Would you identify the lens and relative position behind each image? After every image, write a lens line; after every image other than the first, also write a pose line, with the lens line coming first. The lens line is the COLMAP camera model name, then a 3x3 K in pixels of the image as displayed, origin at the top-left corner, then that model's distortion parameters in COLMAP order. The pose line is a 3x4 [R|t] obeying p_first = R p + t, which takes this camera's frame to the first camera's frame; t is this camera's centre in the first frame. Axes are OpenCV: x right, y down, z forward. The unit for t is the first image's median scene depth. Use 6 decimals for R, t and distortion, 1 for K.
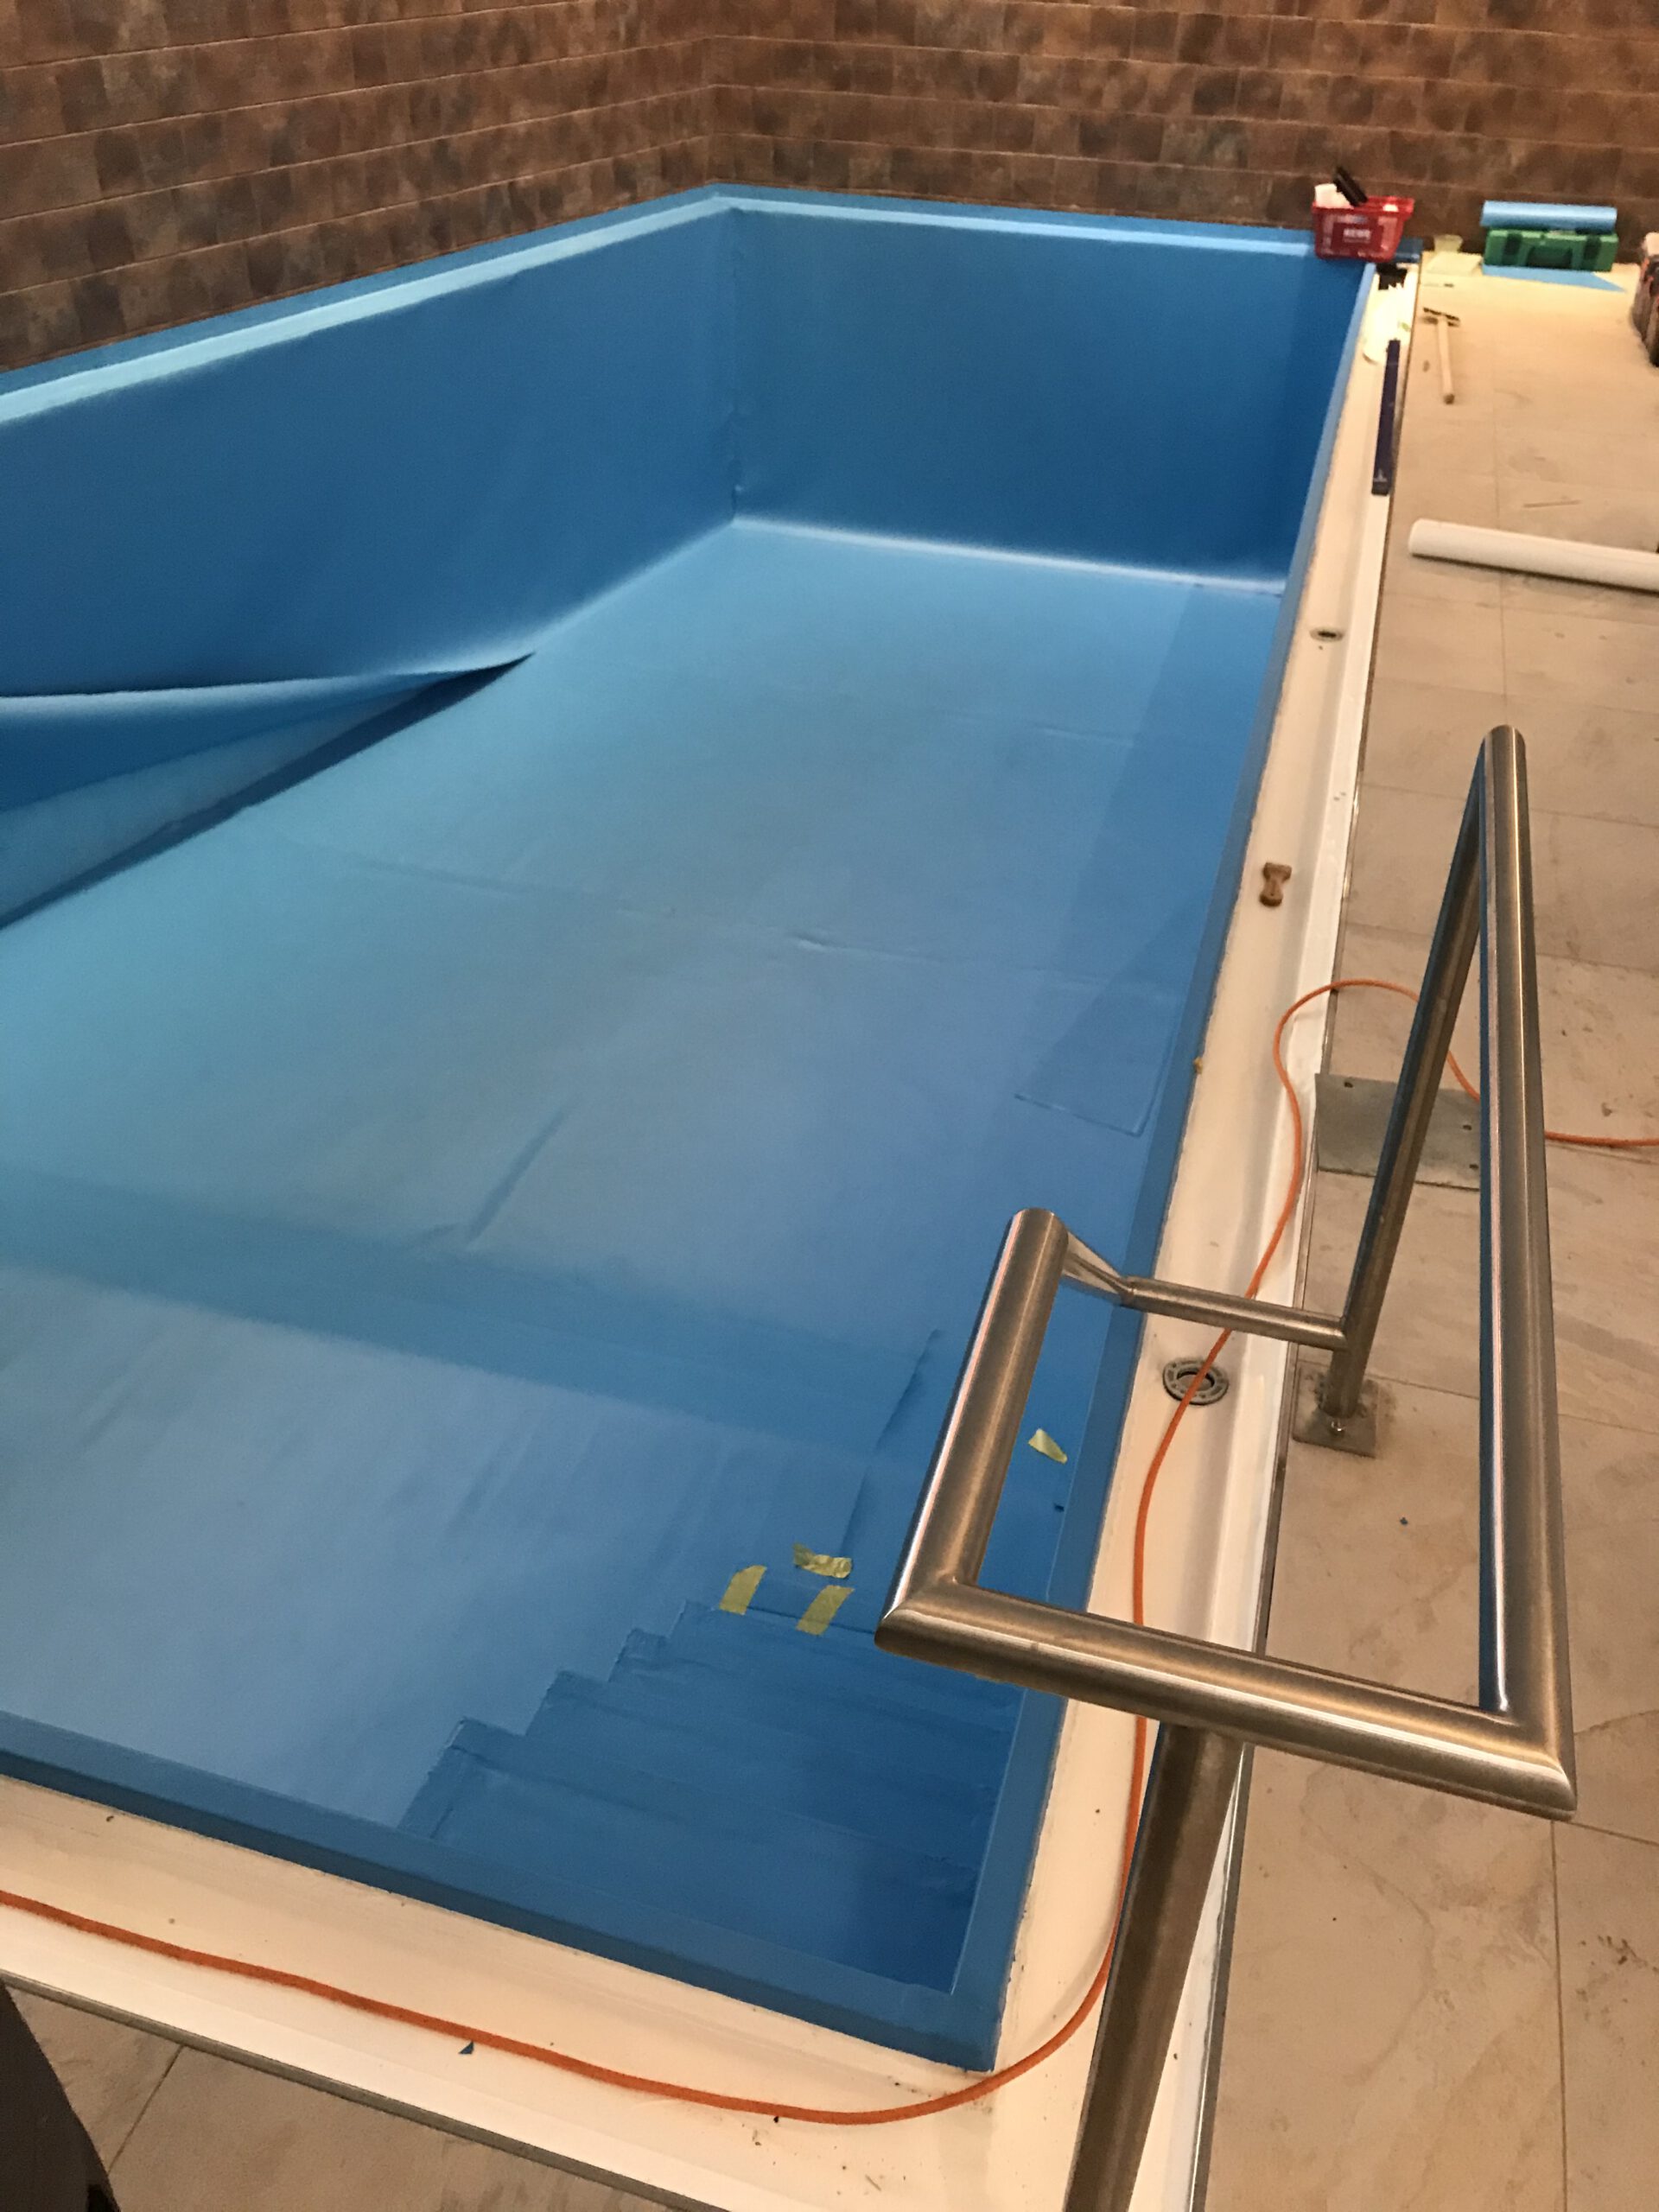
lens RADIAL K [[1771.0, 0, 838.6], [0, 1771.0, 1135.1], [0, 0, 1]] dist [0.095925, -0.133023]
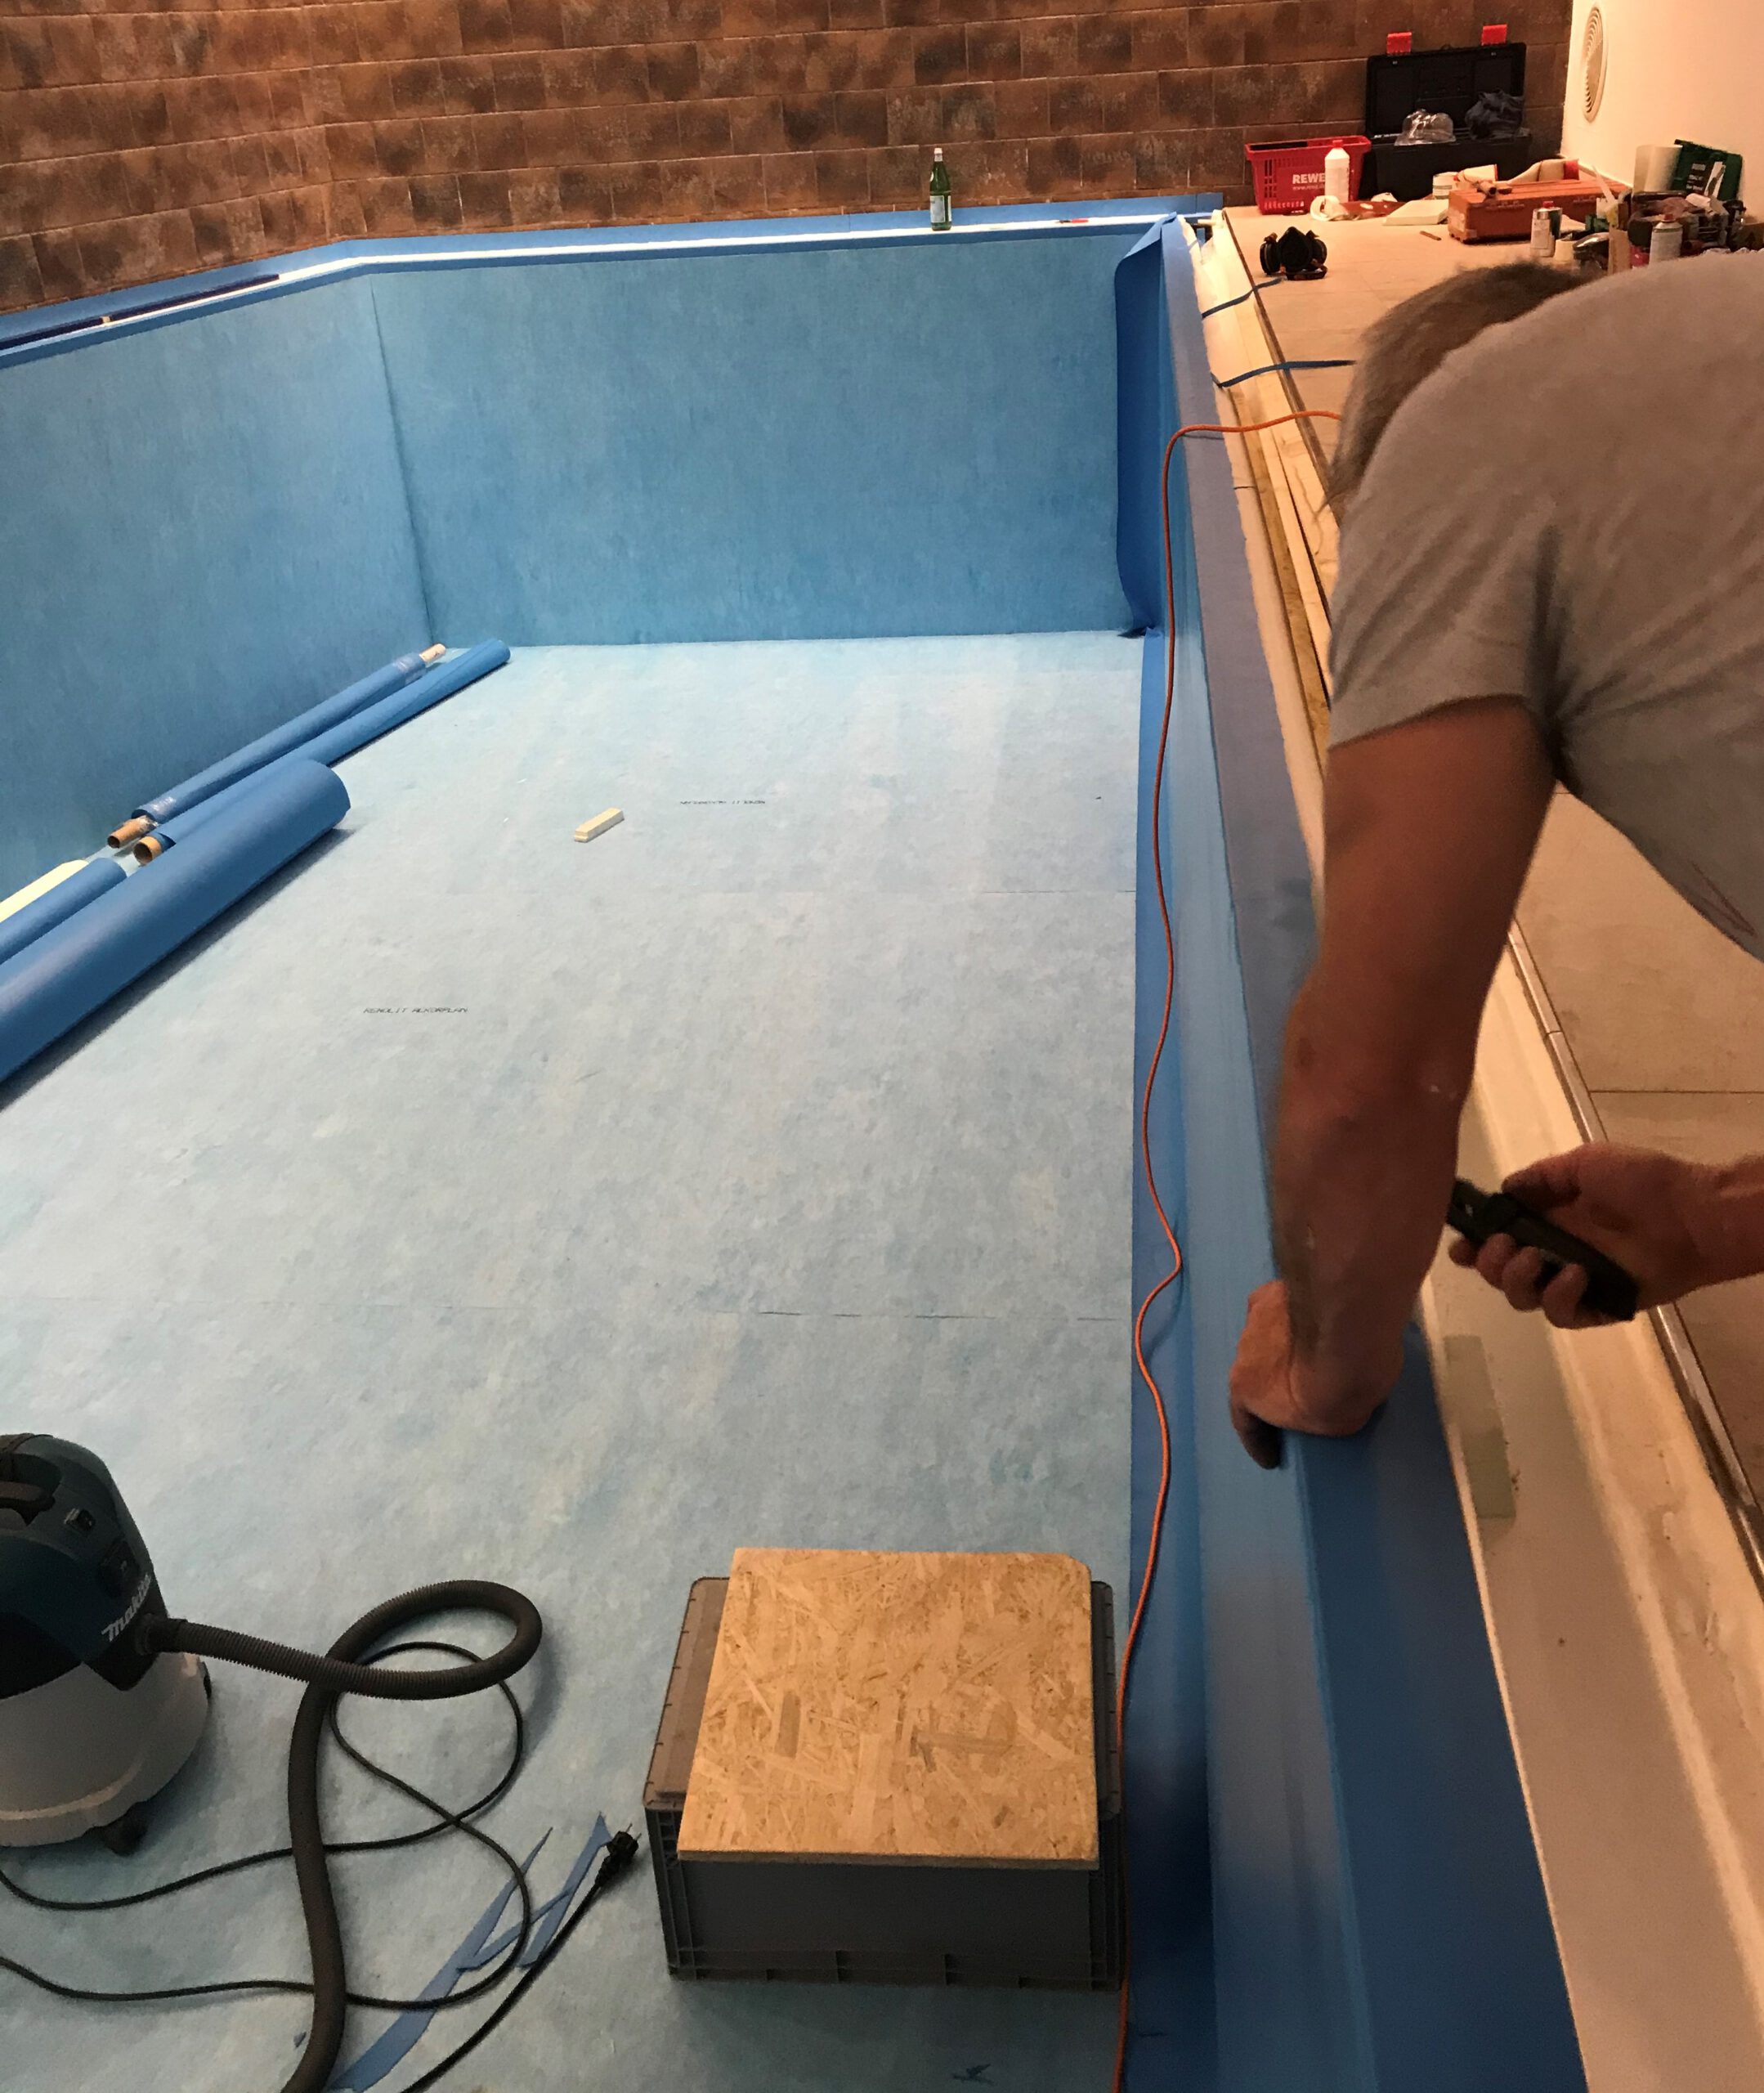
lens RADIAL K [[1913.0, 0, 921.5], [0, 1913.0, 909.2], [0, 0, 1]] dist [0.002296, -0.013875]
pose [[0.981040, -0.151438, 0.120947, 0.037648], [0.173054, 0.965442, -0.194871, -0.039570], [-0.087256, 0.212106, 0.973343, 0.240380]]
